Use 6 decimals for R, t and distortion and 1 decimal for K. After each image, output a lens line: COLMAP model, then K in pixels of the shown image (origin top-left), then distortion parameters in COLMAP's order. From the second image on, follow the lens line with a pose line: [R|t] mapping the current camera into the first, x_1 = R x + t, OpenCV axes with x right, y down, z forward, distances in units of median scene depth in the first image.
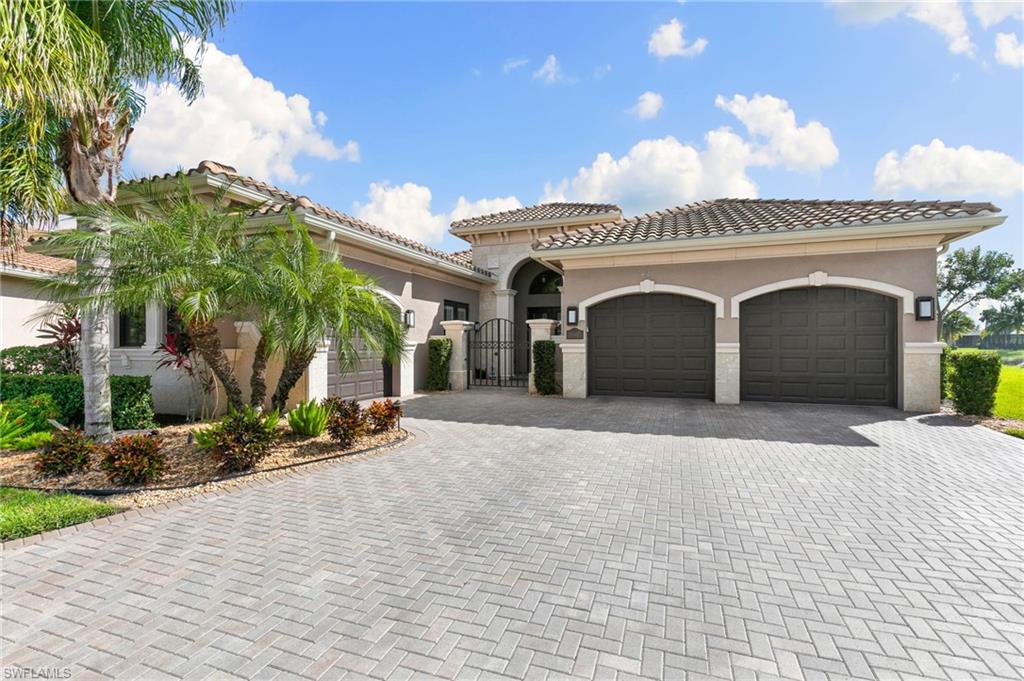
lens RADIAL K [[464.4, 0, 512.0], [0, 464.4, 340.5], [0, 0, 1]] dist [-0.000641, 0.000176]
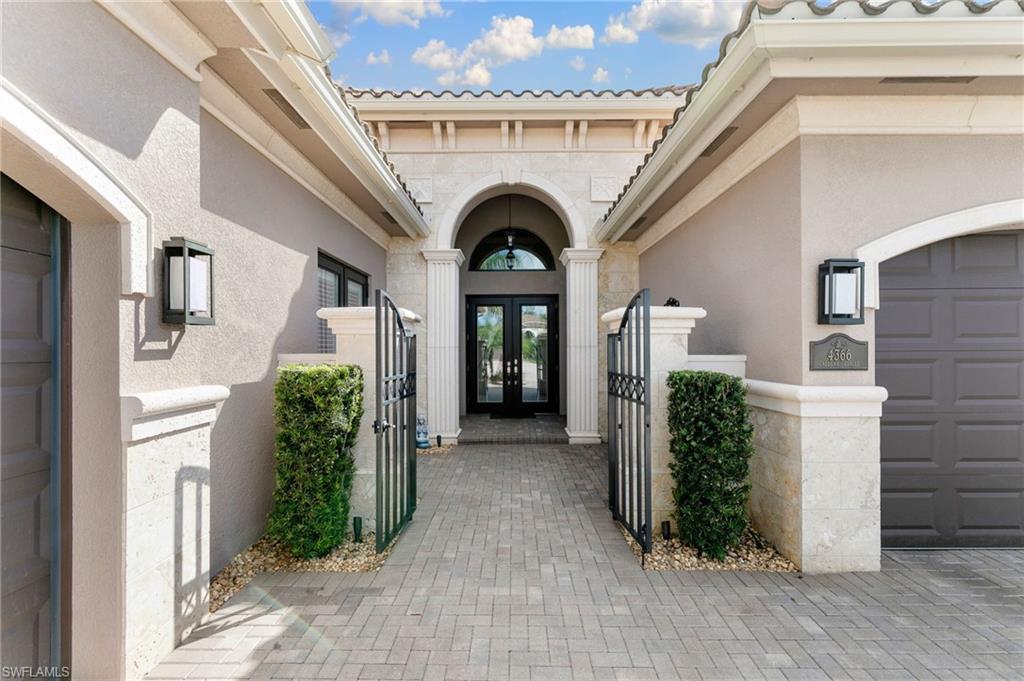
lens RADIAL K [[464.4, 0, 512.0], [0, 464.4, 340.5], [0, 0, 1]] dist [-0.000641, 0.000176]
pose [[0.943773, 0.002968, 0.330580, -0.142336], [0.000563, 0.999944, -0.010585, -0.017212], [-0.330593, 0.010176, 0.943719, 0.712896]]
